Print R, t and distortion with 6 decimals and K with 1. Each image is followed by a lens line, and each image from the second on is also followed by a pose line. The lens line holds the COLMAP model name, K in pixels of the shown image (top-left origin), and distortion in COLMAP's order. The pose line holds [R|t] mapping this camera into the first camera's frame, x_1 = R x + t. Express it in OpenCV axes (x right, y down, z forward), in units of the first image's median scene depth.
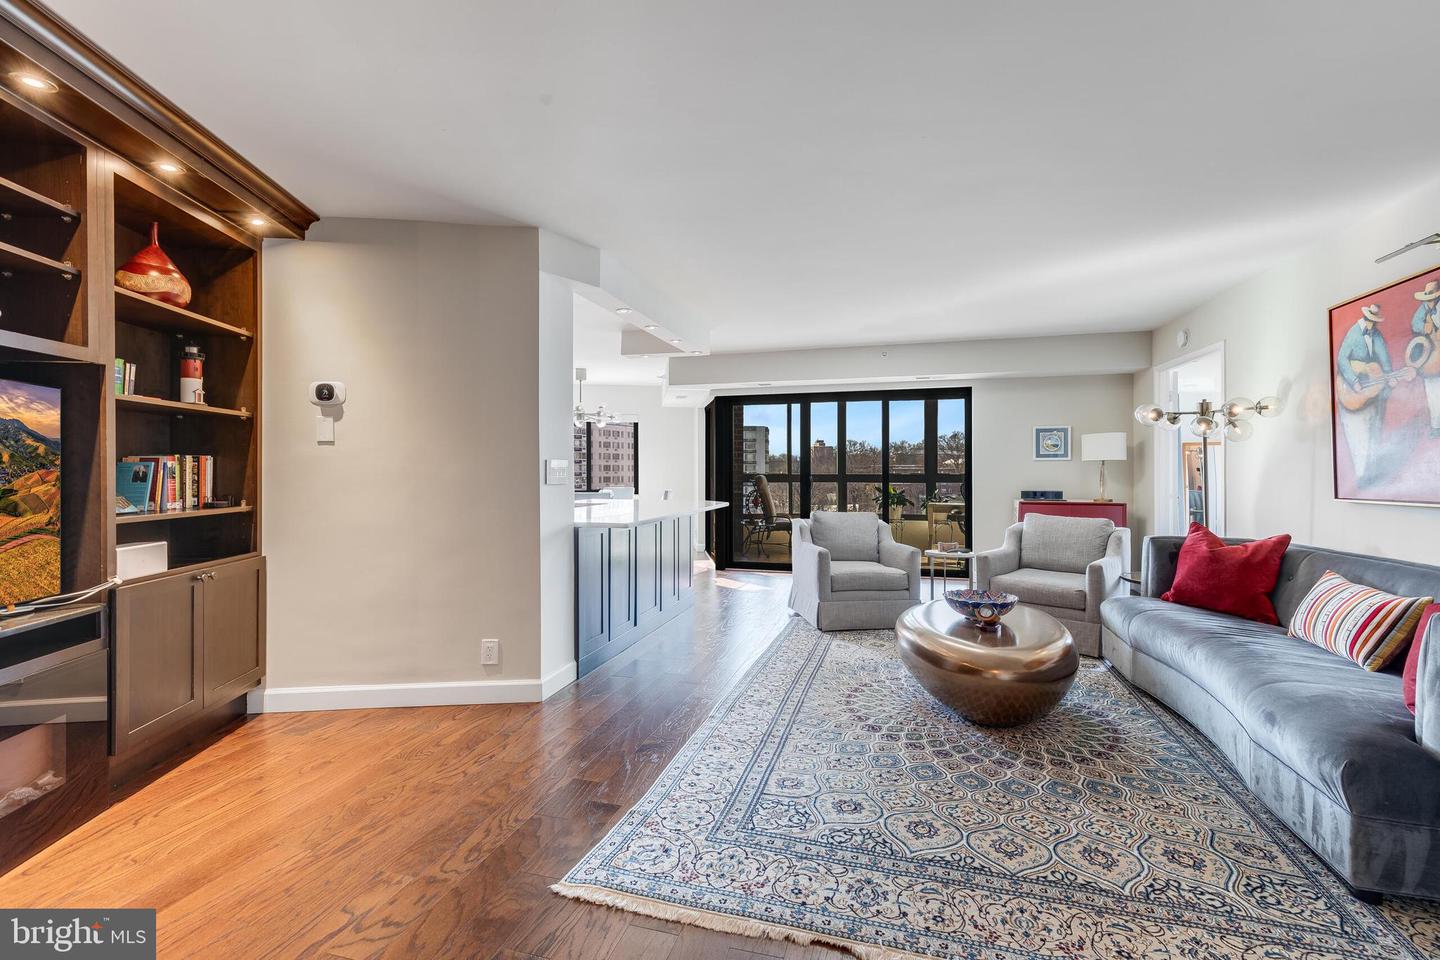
lens RADIAL K [[649.7, 0, 719.9], [0, 649.7, 470.0], [0, 0, 1]] dist [0.003062, -0.000121]
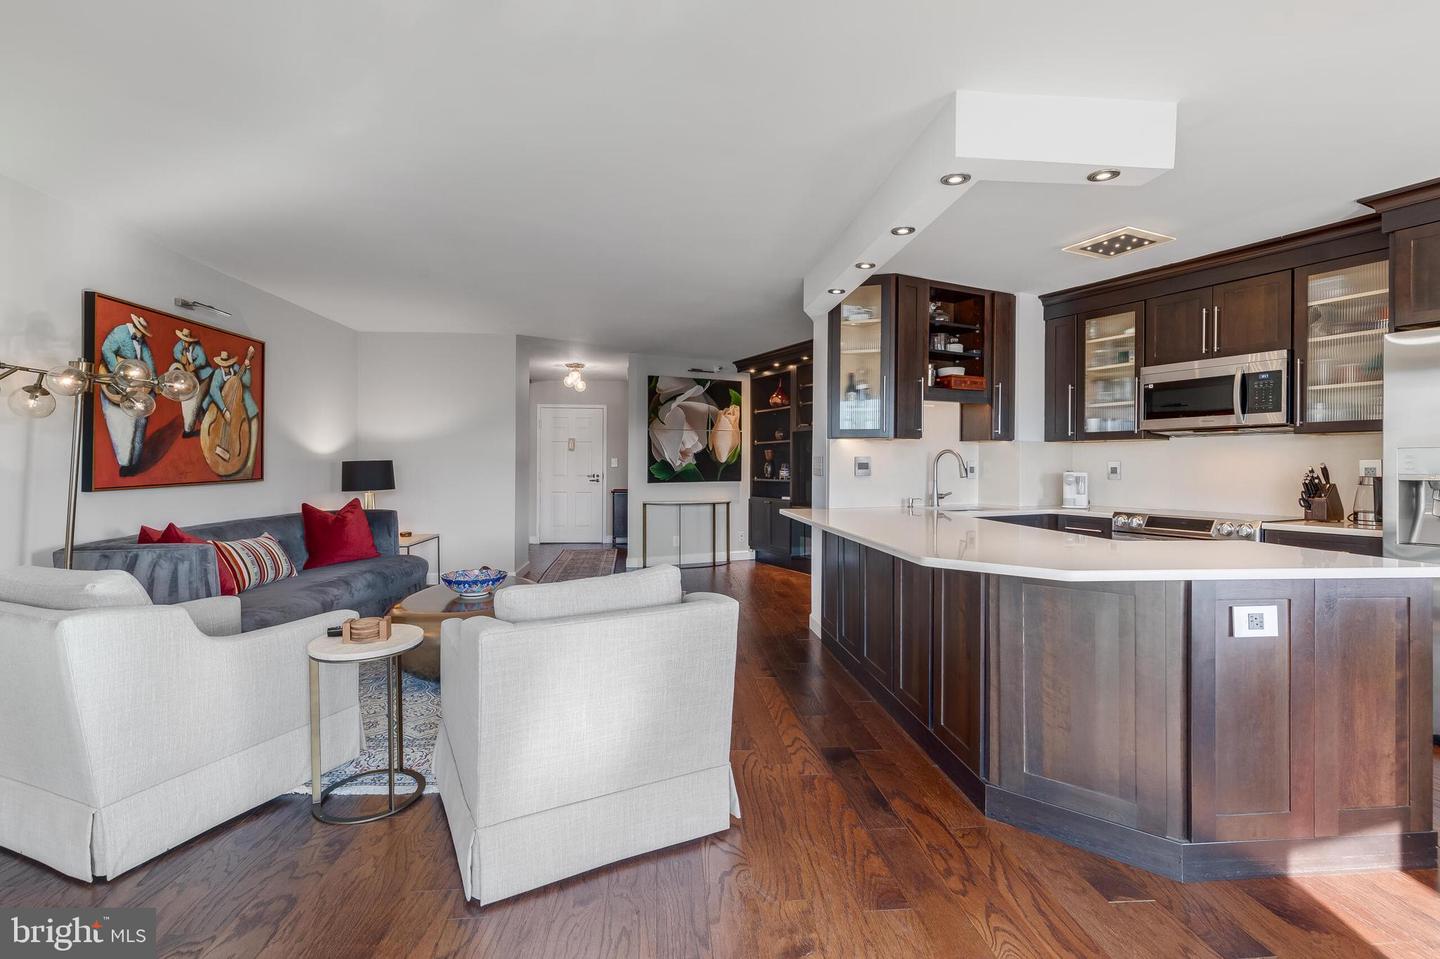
lens RADIAL K [[649.7, 0, 719.9], [0, 649.7, 469.5], [0, 0, 1]] dist [0.003062, -0.000121]
pose [[-0.930401, -0.001672, -0.366539, 0.236502], [-0.005339, 0.999945, 0.008991, 0.000062], [0.366504, 0.010322, -0.930359, 1.236409]]
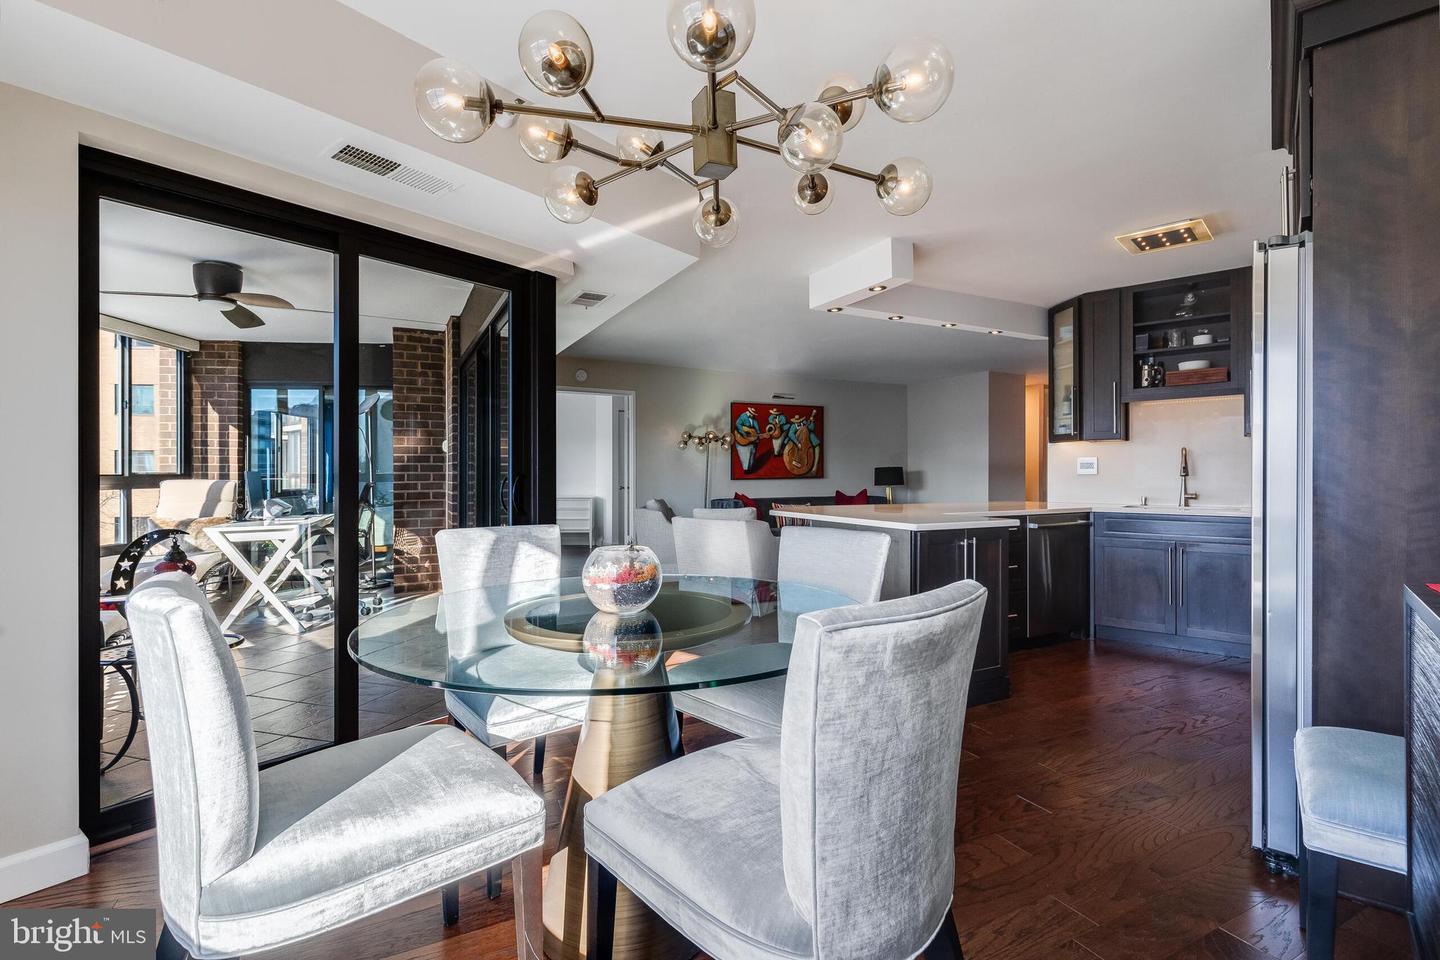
lens RADIAL K [[649.7, 0, 719.9], [0, 649.7, 470.0], [0, 0, 1]] dist [0.003062, -0.000121]
pose [[-0.692073, 0.003856, 0.721817, -0.448934], [0.003157, 0.999992, -0.002315, 0.007570], [-0.721820, 0.000676, -0.692080, 1.516469]]
